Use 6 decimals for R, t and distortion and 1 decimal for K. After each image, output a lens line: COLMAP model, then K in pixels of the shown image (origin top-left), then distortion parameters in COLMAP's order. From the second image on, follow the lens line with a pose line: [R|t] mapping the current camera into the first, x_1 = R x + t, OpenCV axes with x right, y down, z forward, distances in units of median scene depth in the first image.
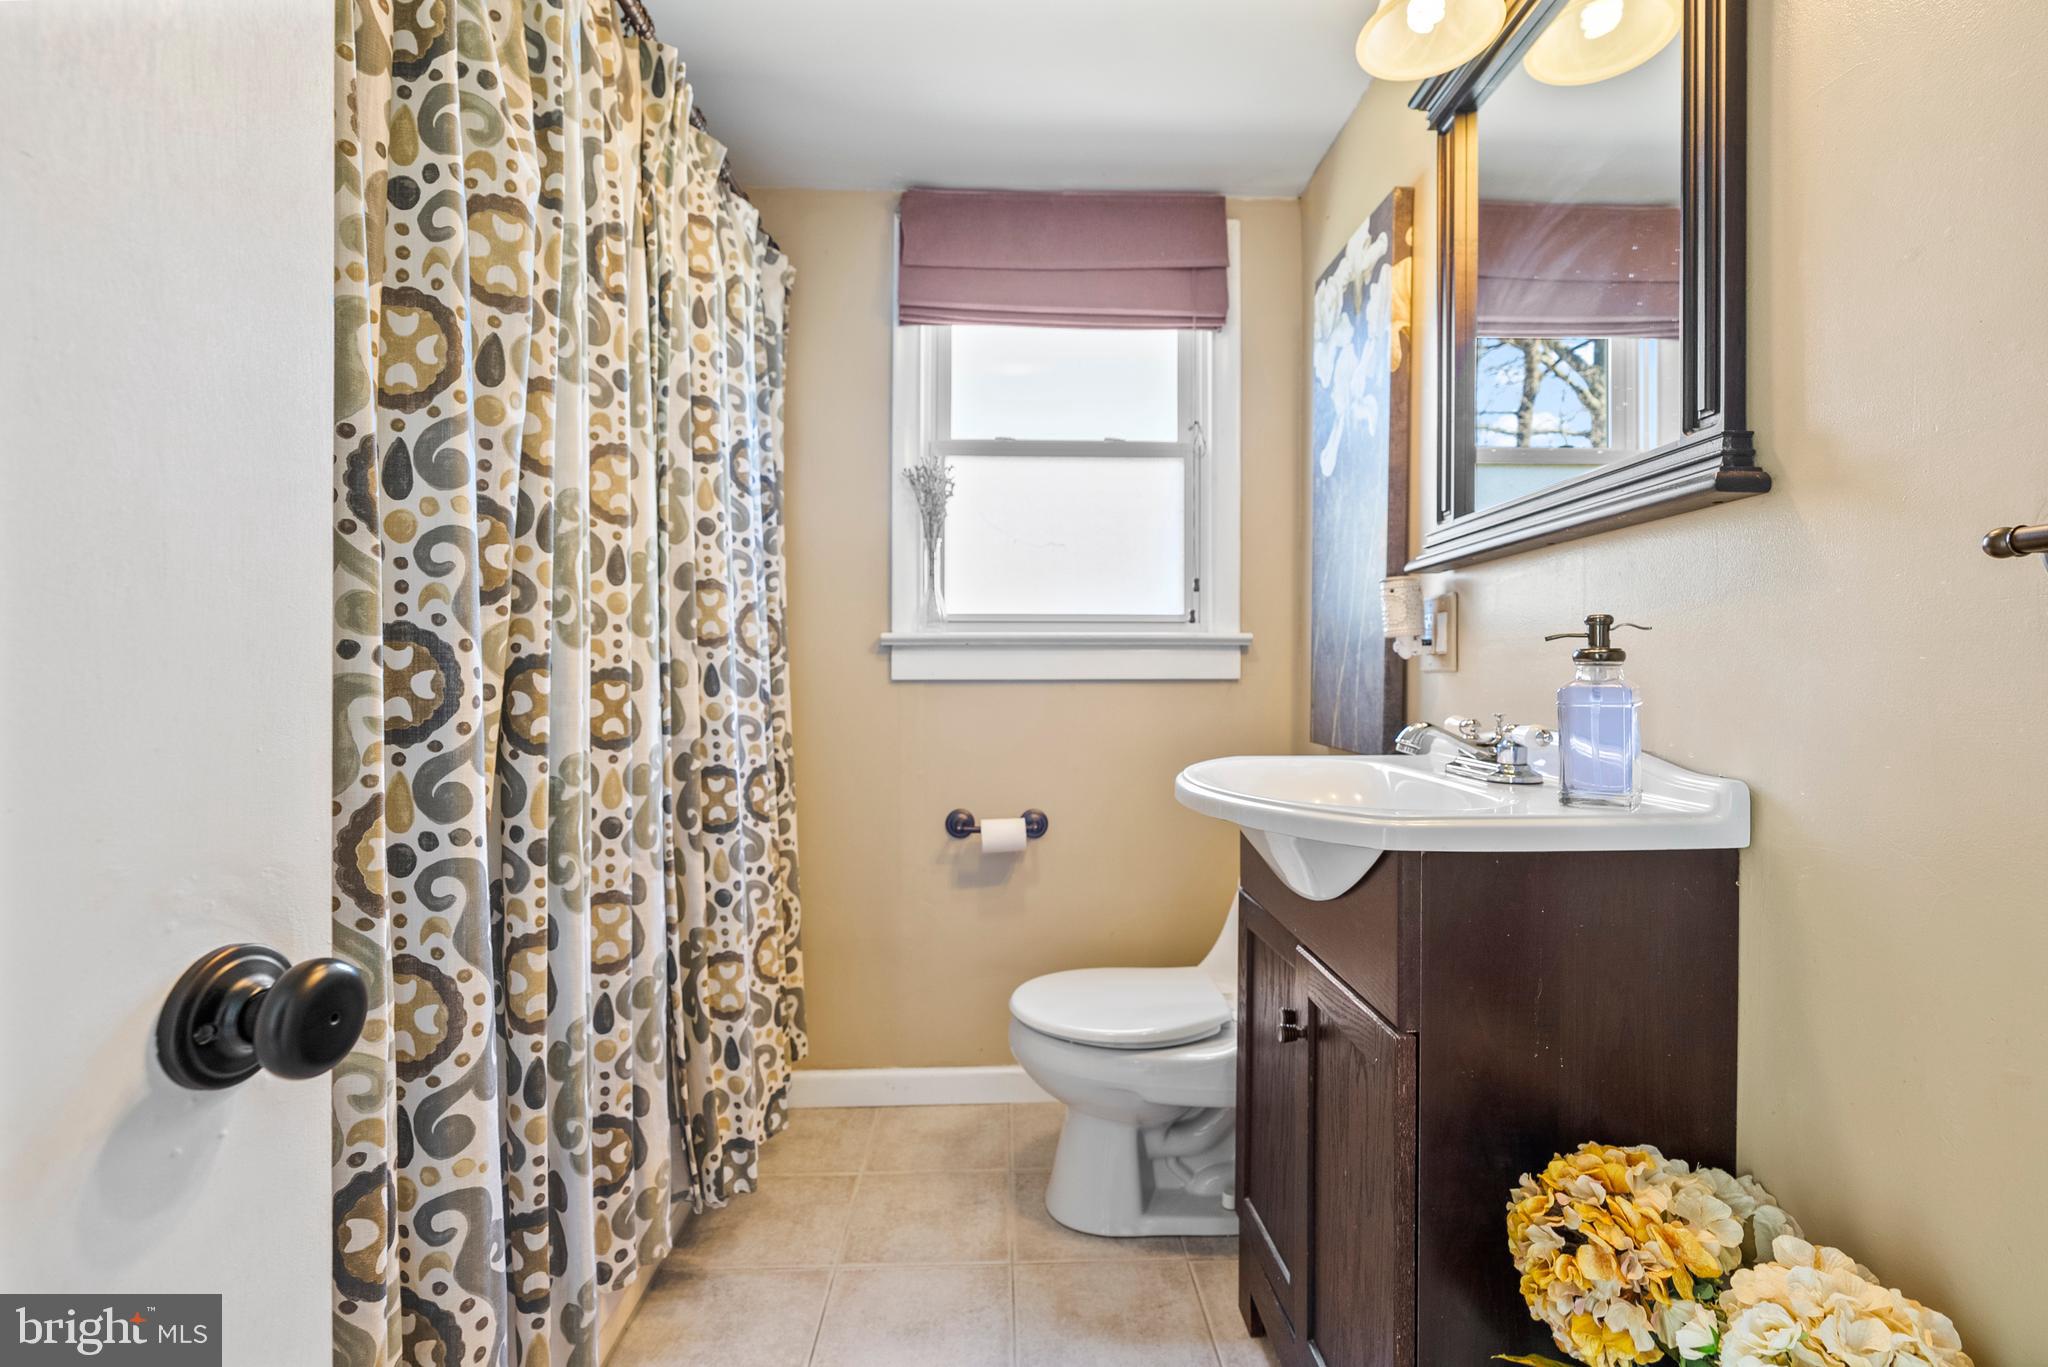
lens RADIAL K [[931.3, 0, 1033.8], [0, 931.3, 687.5], [0, 0, 1]] dist [-0.013903, 0.004638]
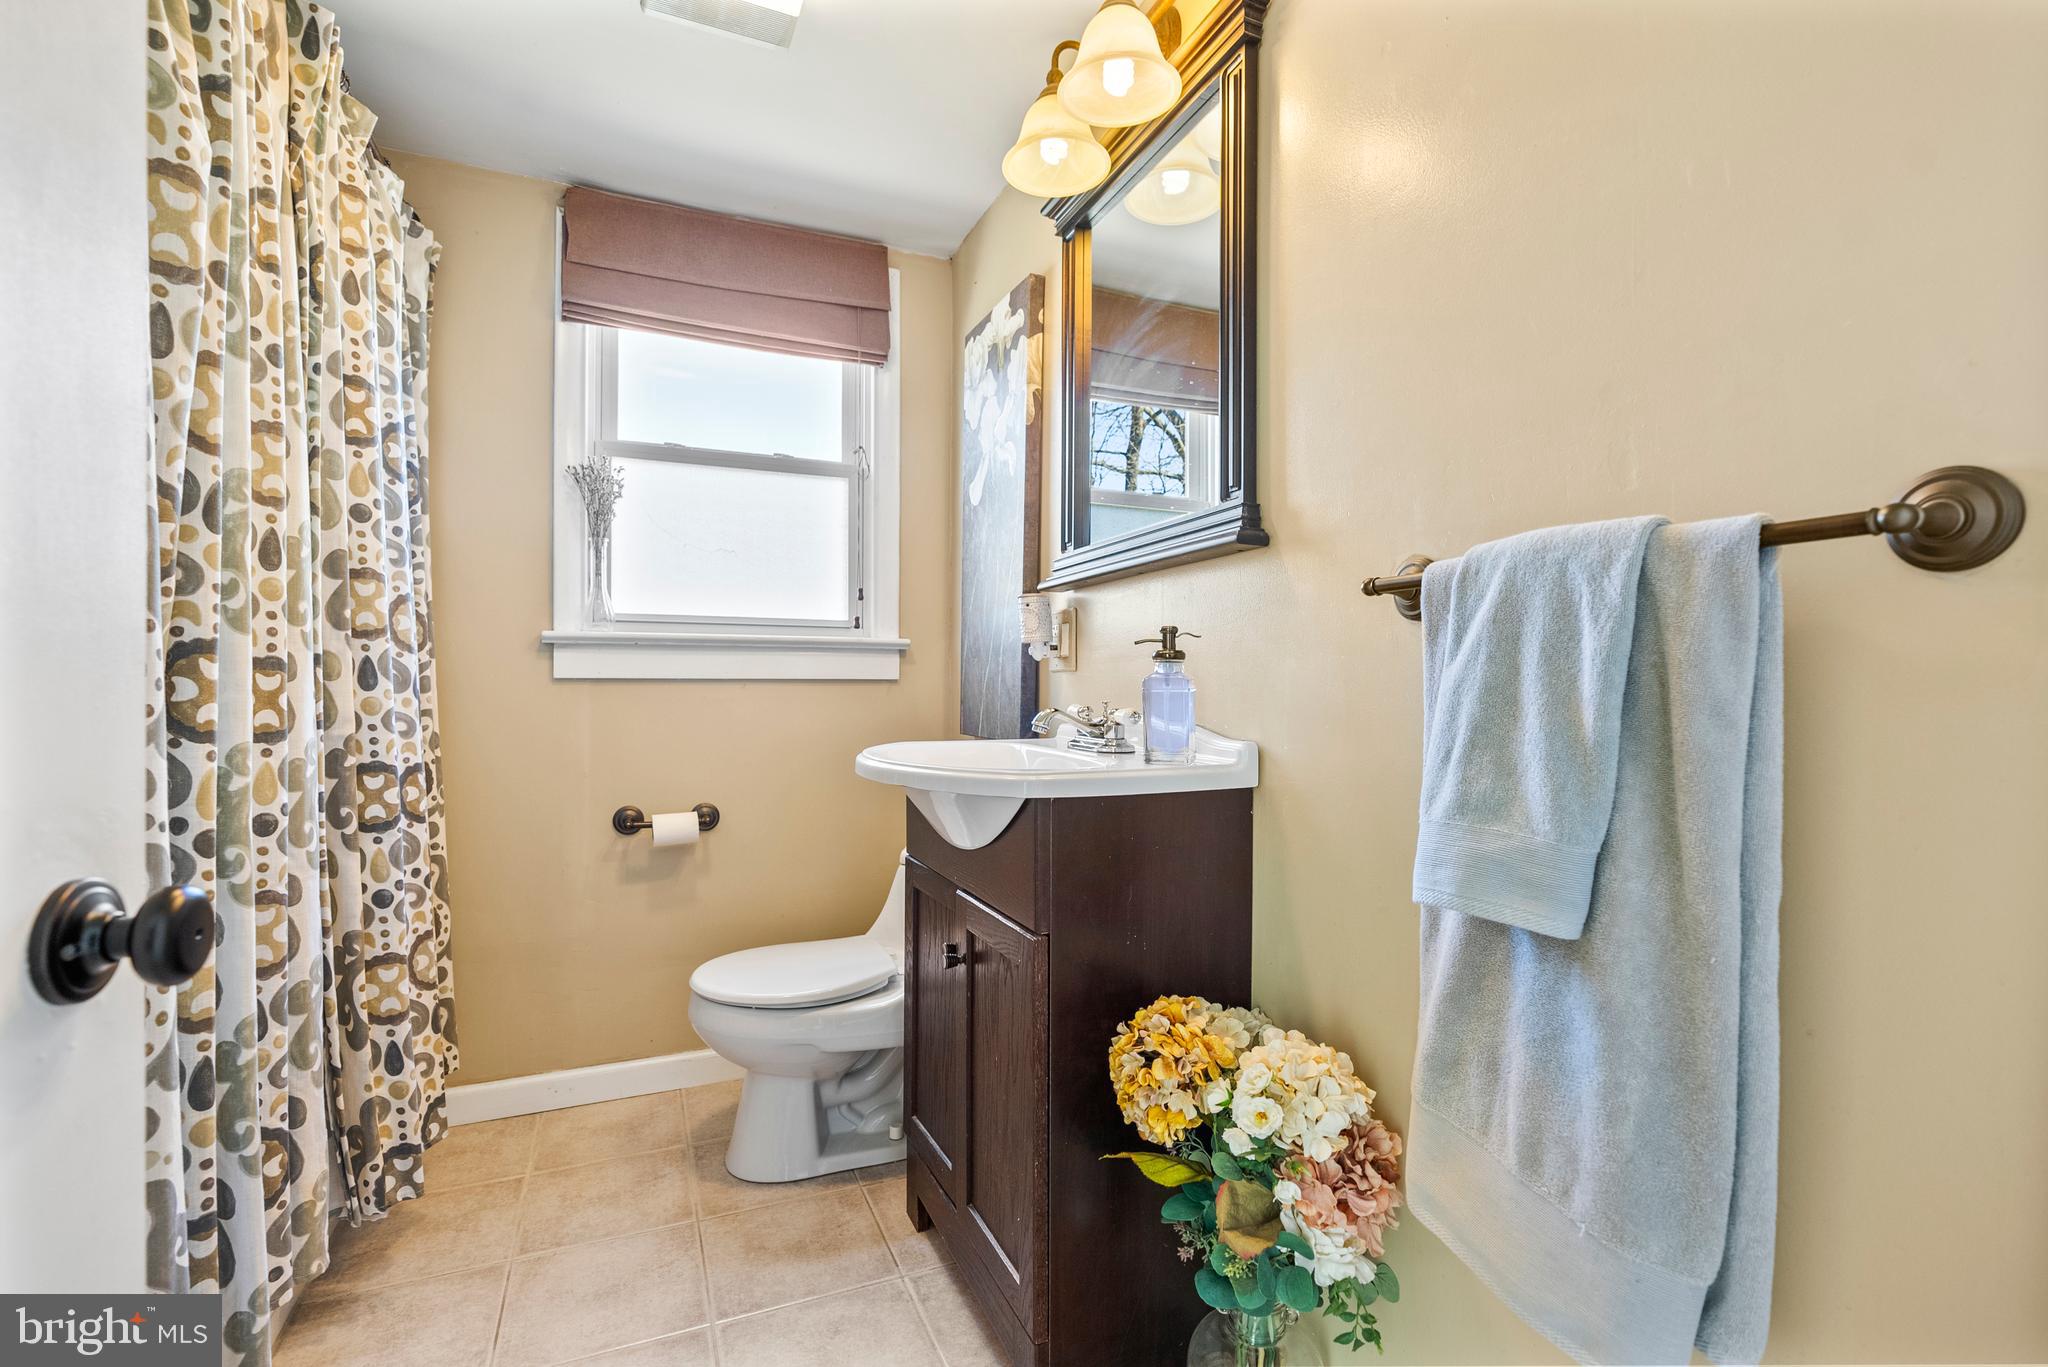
lens RADIAL K [[931.3, 0, 1025.9], [0, 931.3, 688.7], [0, 0, 1]] dist [-0.013903, 0.004638]
pose [[0.931717, 0.003176, 0.363171, -0.063054], [0.000322, 0.999954, -0.009568, 0.018252], [-0.363185, 0.009032, 0.931673, -0.144333]]
